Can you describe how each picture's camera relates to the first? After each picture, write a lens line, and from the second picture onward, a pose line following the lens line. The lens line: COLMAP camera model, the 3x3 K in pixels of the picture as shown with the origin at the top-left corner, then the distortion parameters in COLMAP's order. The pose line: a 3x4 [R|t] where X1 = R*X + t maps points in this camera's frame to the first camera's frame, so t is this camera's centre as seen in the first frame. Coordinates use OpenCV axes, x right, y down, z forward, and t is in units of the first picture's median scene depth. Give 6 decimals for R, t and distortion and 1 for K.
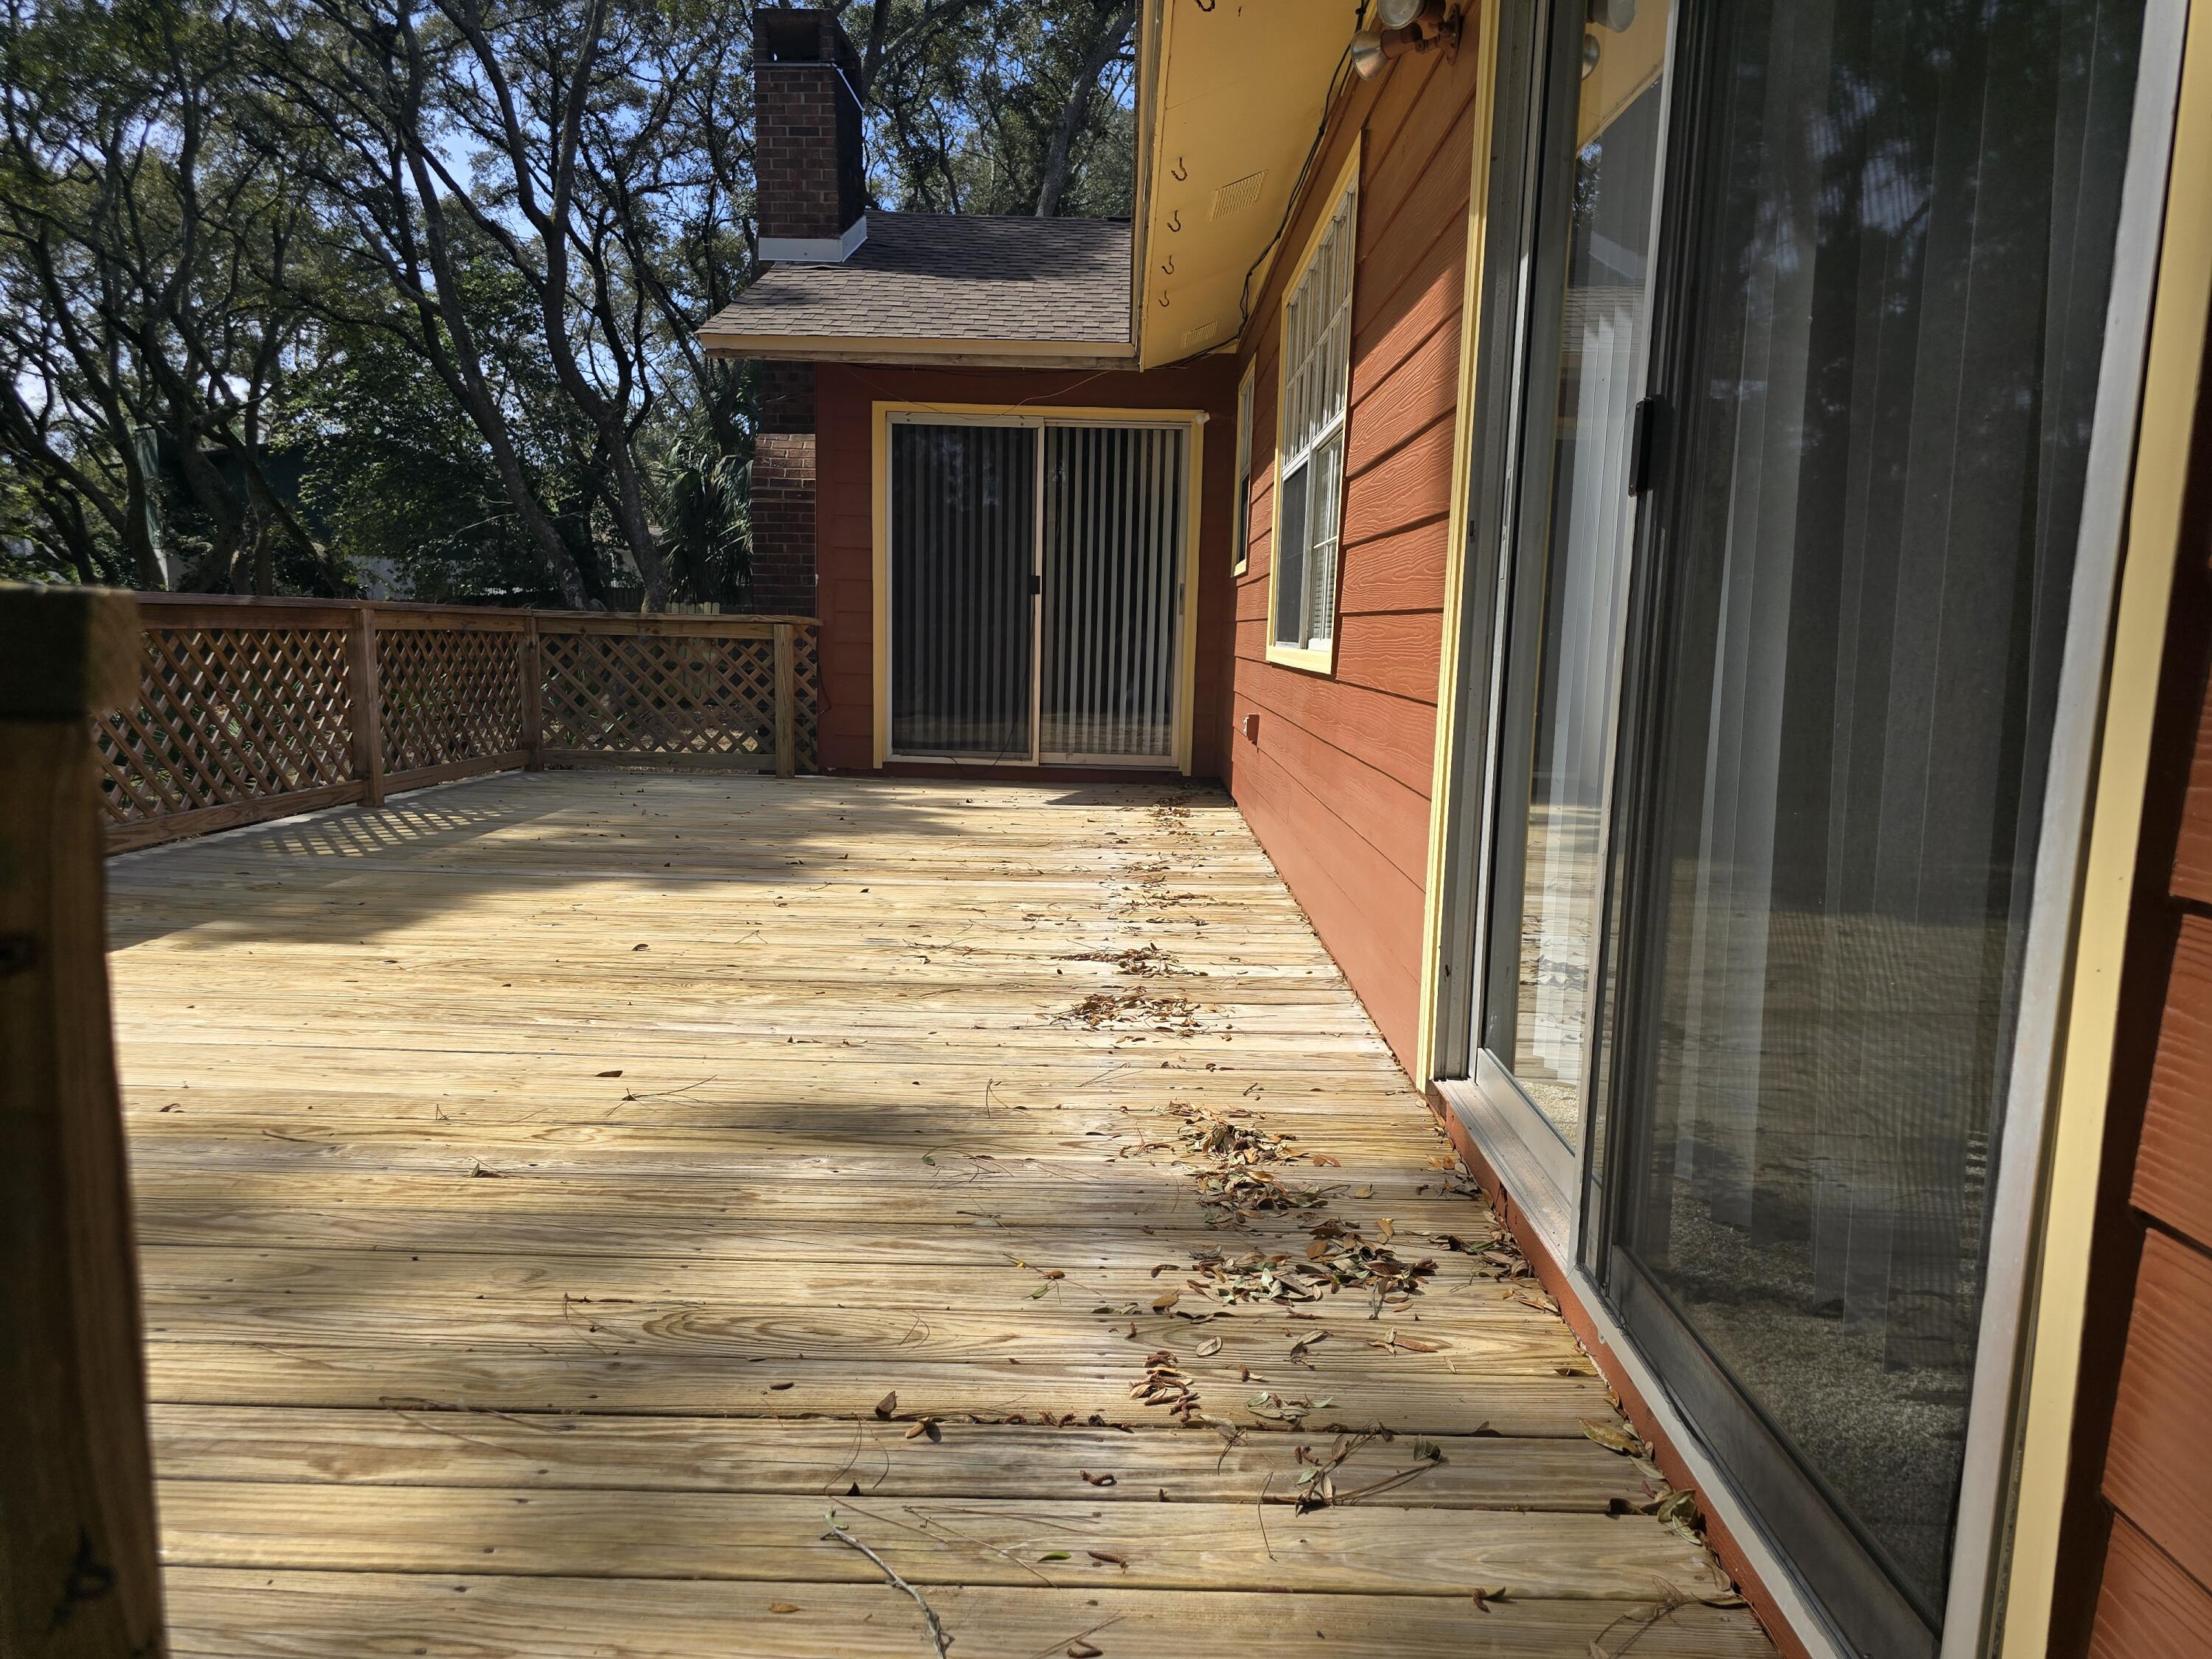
lens RADIAL K [[1492.1, 0, 1106.0], [0, 1492.1, 829.5], [0, 0, 1]] dist [0.062284, -0.046905]
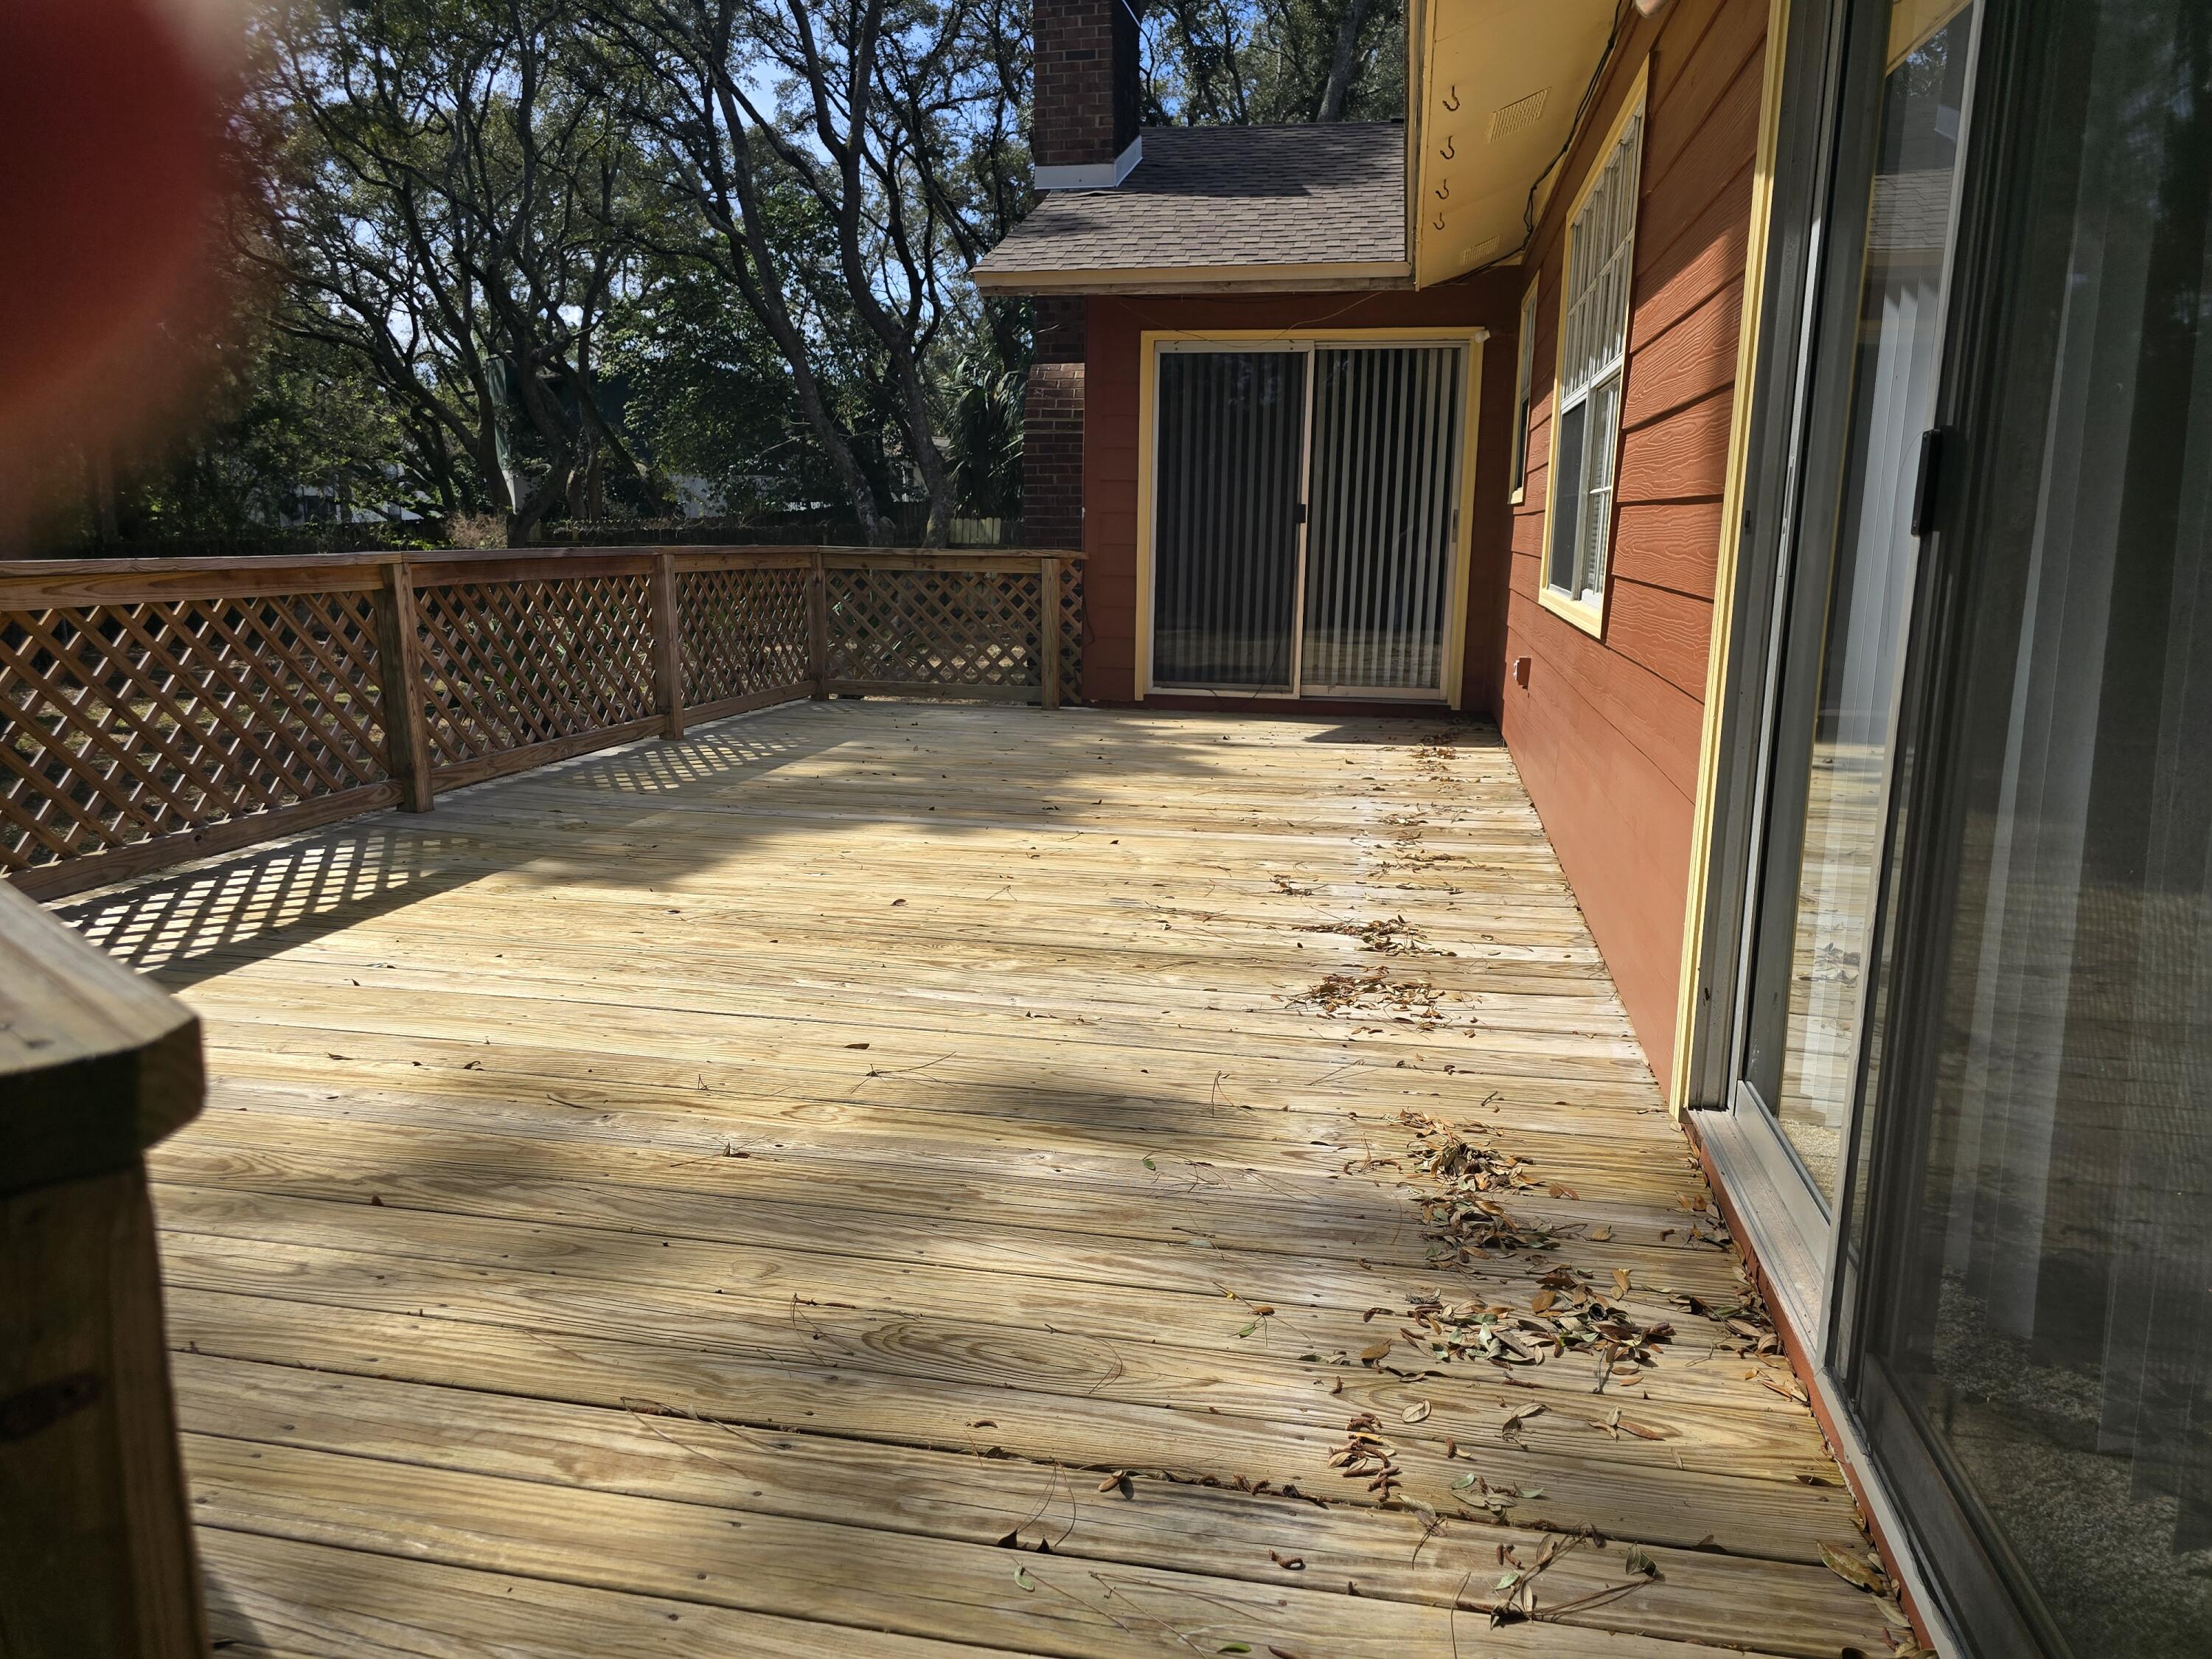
lens RADIAL K [[1489.9, 0, 1115.1], [0, 1489.9, 797.6], [0, 0, 1]] dist [0.081463, -0.082532]
pose [[0.984267, 0.020555, -0.175489, 0.015592], [-0.013058, 0.998956, 0.043770, -0.035601], [0.176206, -0.040790, 0.983508, 0.009704]]
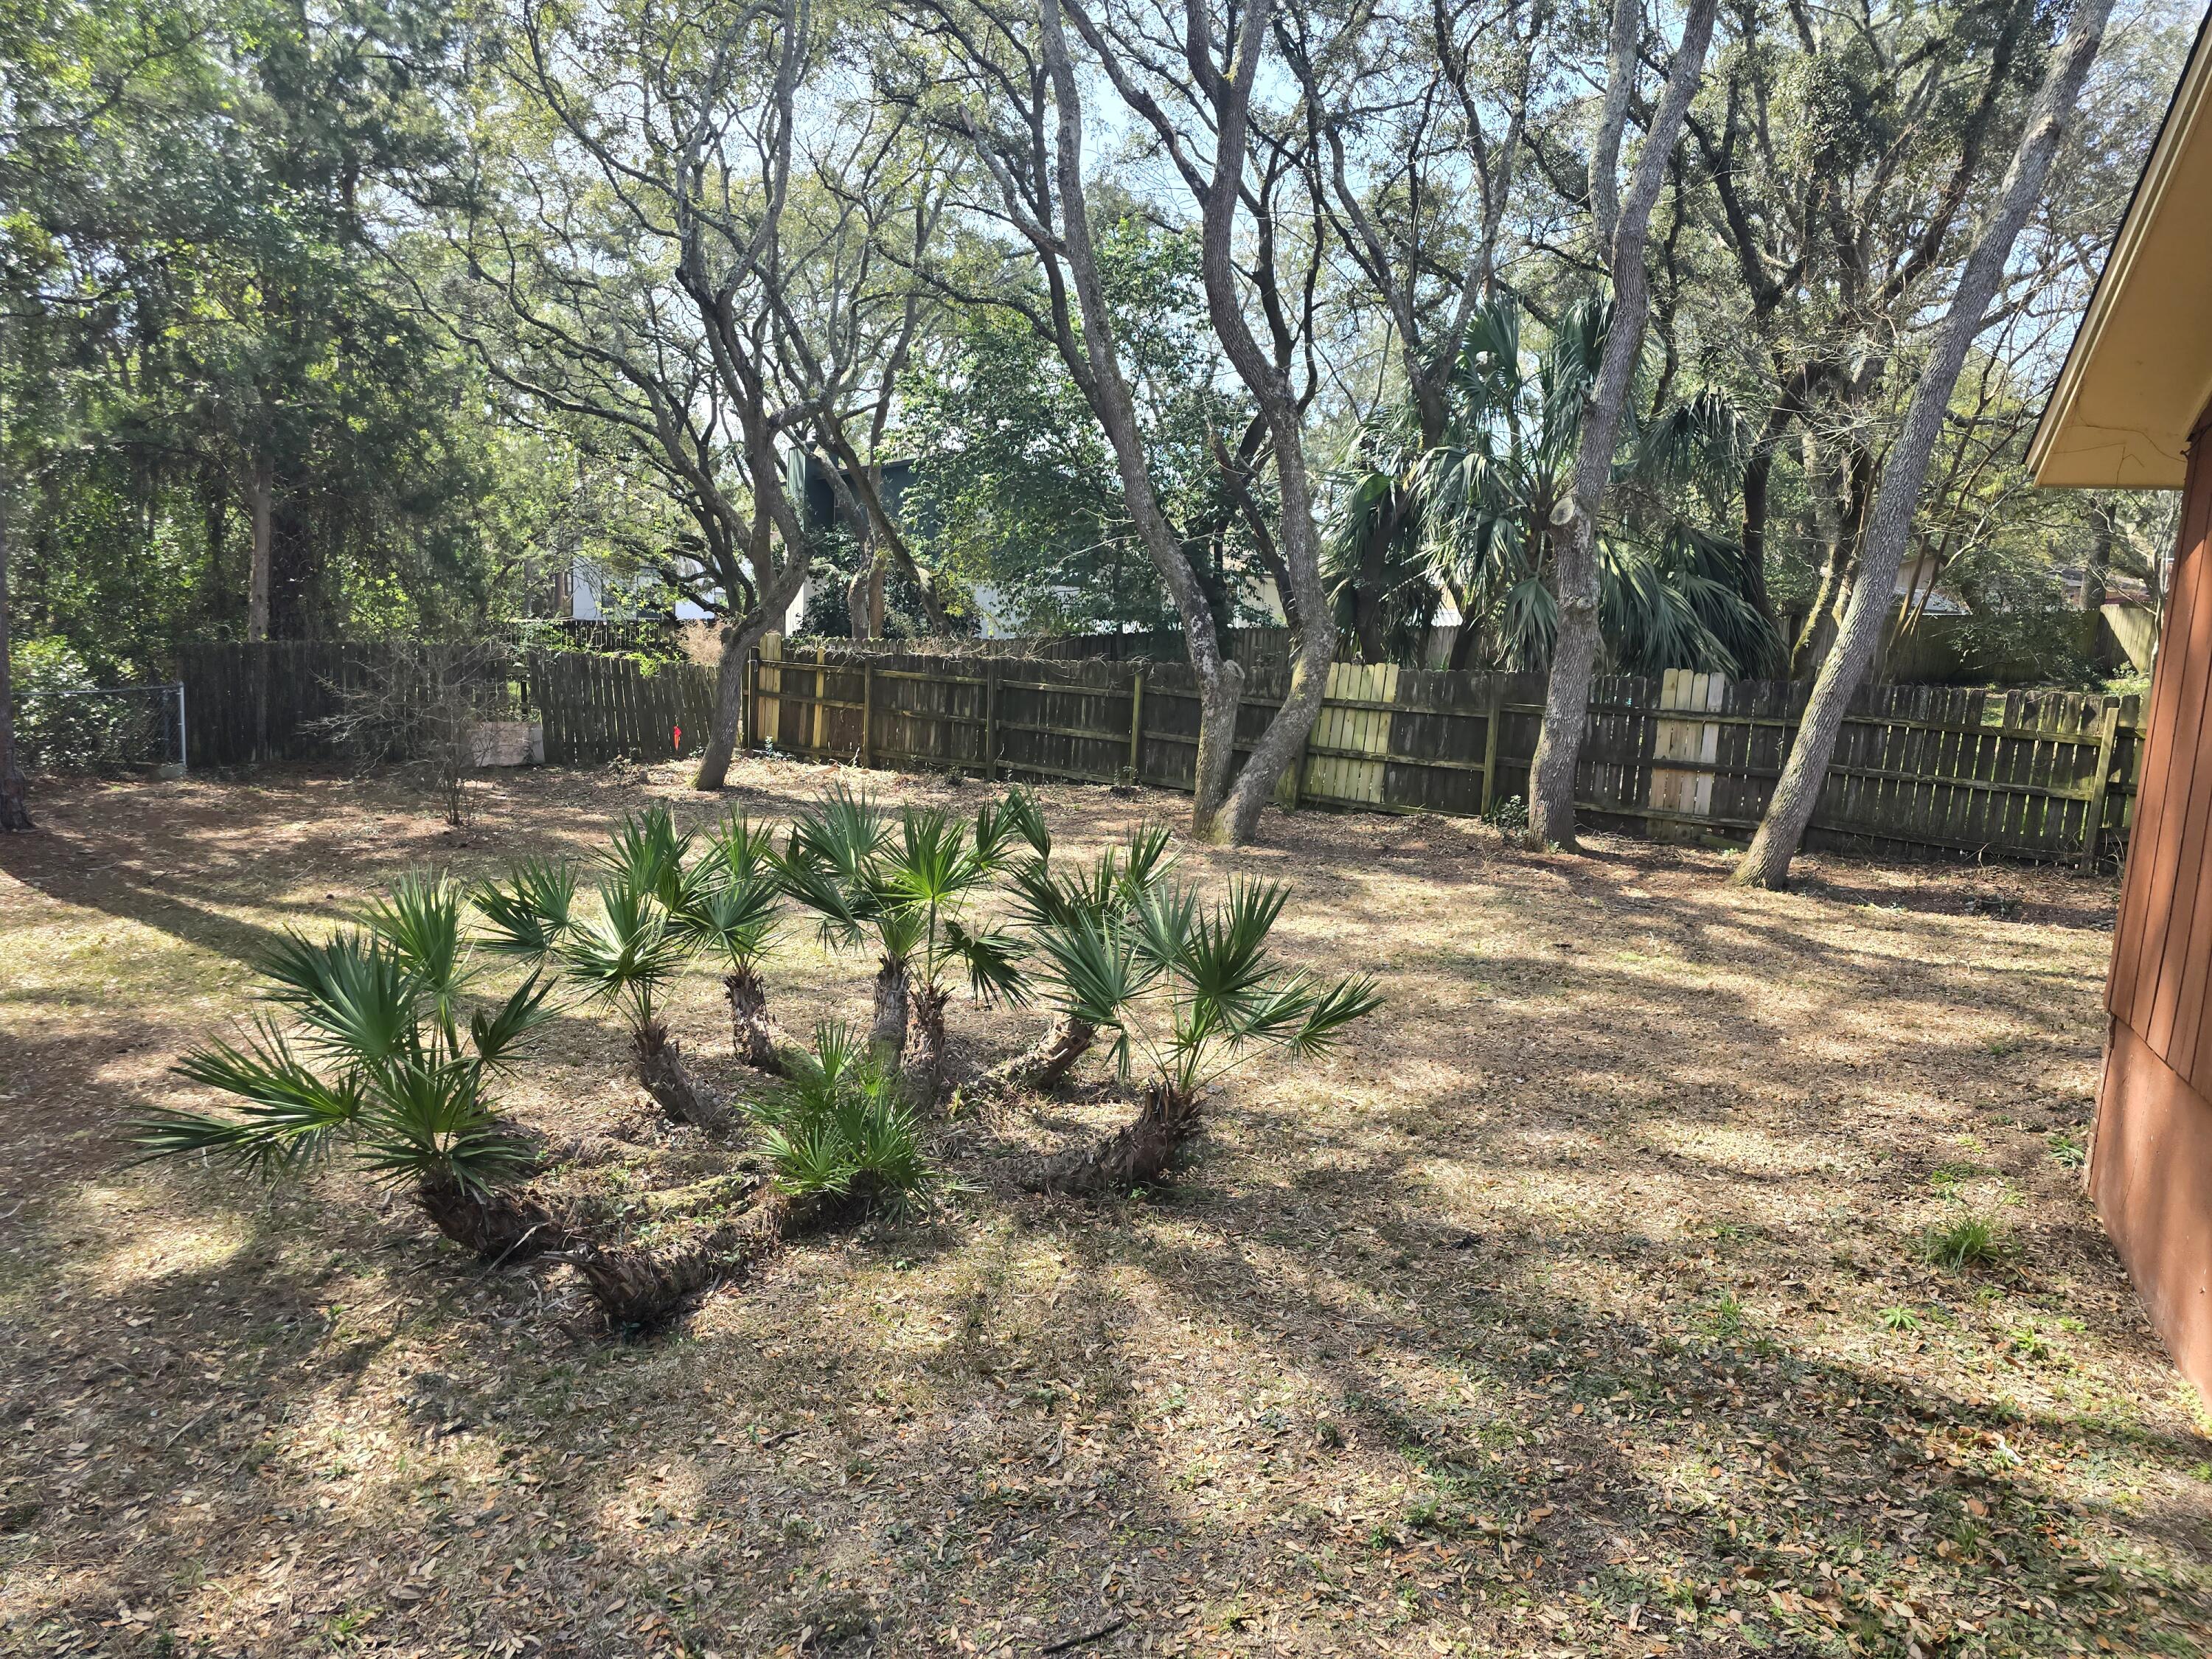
lens RADIAL K [[1492.1, 0, 1106.0], [0, 1492.1, 829.5], [0, 0, 1]] dist [0.062284, -0.046905]
pose [[0.926162, 0.080430, -0.368450, -0.806656], [-0.086267, 0.996272, 0.000631, -0.420574], [0.367127, 0.031201, 0.929647, 2.071645]]
